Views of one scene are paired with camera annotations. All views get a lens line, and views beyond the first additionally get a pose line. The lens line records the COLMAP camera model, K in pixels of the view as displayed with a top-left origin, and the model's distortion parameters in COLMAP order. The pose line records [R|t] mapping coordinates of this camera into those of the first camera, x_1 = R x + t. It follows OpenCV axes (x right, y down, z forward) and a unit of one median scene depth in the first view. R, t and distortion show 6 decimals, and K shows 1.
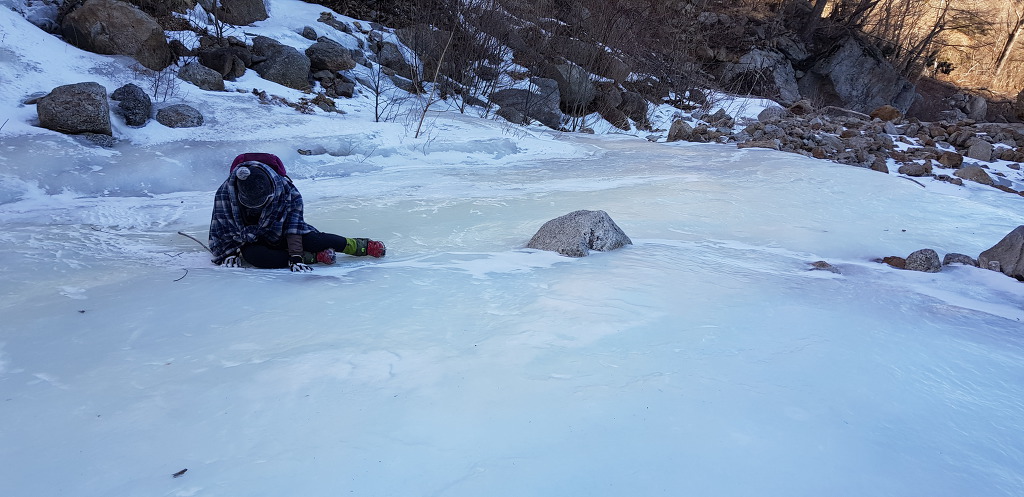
lens RADIAL K [[811.3, 0, 515.0], [0, 811.3, 250.0], [0, 0, 1]] dist [0.023273, -0.033608]
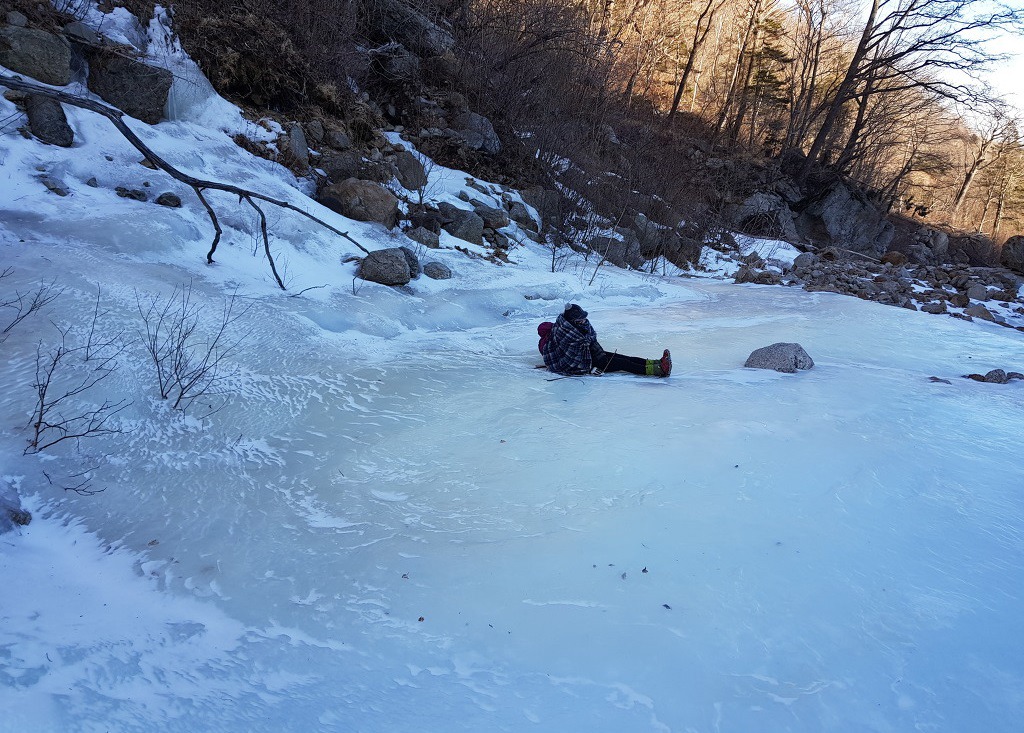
lens RADIAL K [[795.8, 0, 510.6], [0, 795.8, 370.2], [0, 0, 1]] dist [0.004761, -0.024634]
pose [[0.999425, 0.005322, 0.033500, -0.201197], [-0.005275, 0.999985, -0.001481, 0.003152], [-0.033508, 0.001303, 0.999438, -0.208945]]
